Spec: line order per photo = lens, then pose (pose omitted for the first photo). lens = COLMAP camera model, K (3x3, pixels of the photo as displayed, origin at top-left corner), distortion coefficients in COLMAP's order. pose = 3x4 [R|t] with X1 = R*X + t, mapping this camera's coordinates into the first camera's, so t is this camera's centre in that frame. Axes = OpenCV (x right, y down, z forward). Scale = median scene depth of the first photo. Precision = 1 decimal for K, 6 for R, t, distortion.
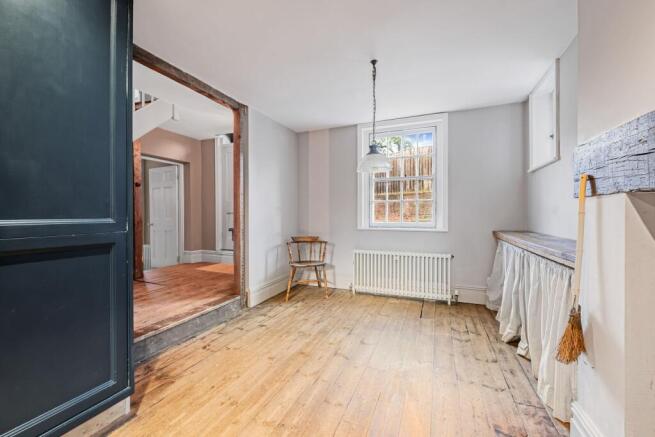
lens RADIAL K [[259.1, 0, 329.9], [0, 259.1, 217.6], [0, 0, 1]] dist [-0.003331, -0.000926]
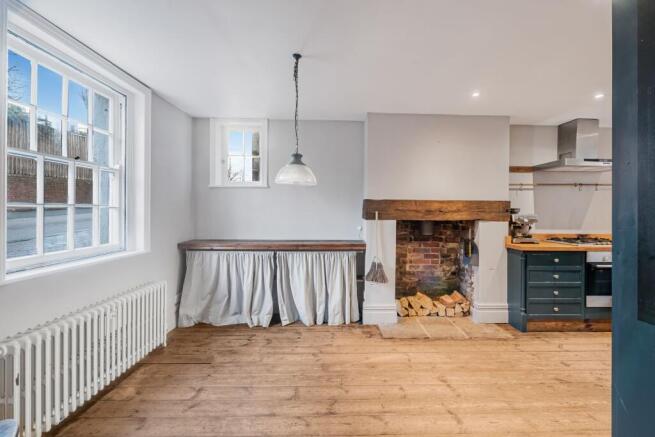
lens RADIAL K [[259.1, 0, 346.7], [0, 259.1, 212.8], [0, 0, 1]] dist [-0.003331, -0.000926]
pose [[-0.399242, 0.001137, 0.916845, -0.634142], [0.004777, 0.999988, 0.000840, -0.083756], [-0.916833, 0.004715, -0.399242, 1.097983]]
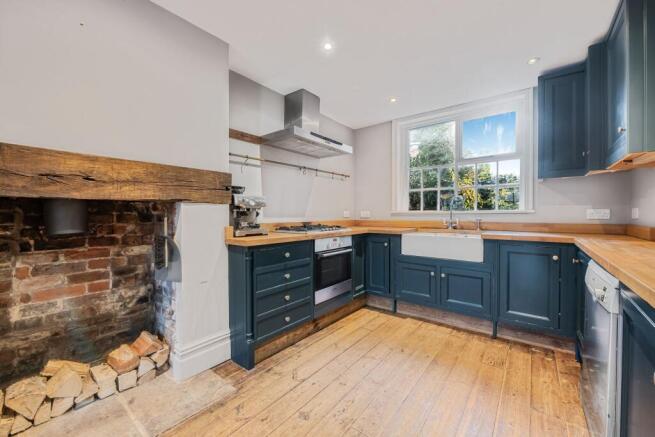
lens RADIAL K [[259.1, 0, 327.9], [0, 259.1, 217.0], [0, 0, 1]] dist [-0.003331, -0.000926]
pose [[-0.958133, 0.005097, 0.286279, -0.344921], [0.010990, 0.999759, 0.018982, -0.011694], [-0.286113, 0.021334, -0.957958, 0.596238]]
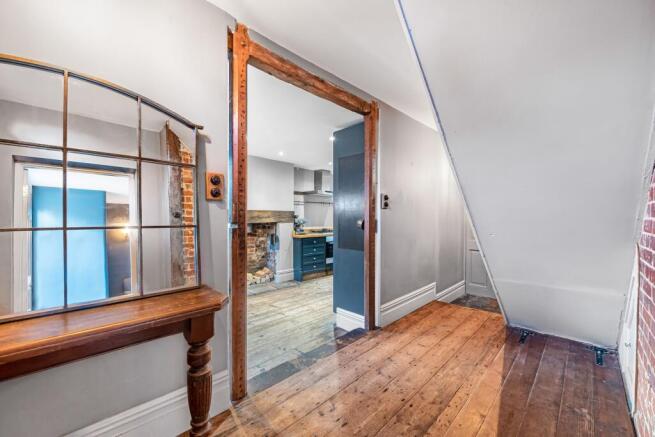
lens RADIAL K [[259.1, 0, 328.8], [0, 259.1, 216.6], [0, 0, 1]] dist [-0.003331, -0.000926]
pose [[-0.922777, 0.003111, 0.385322, -0.931209], [0.004698, 0.999984, 0.003177, -0.094146], [-0.385306, 0.004742, -0.922777, 1.805251]]
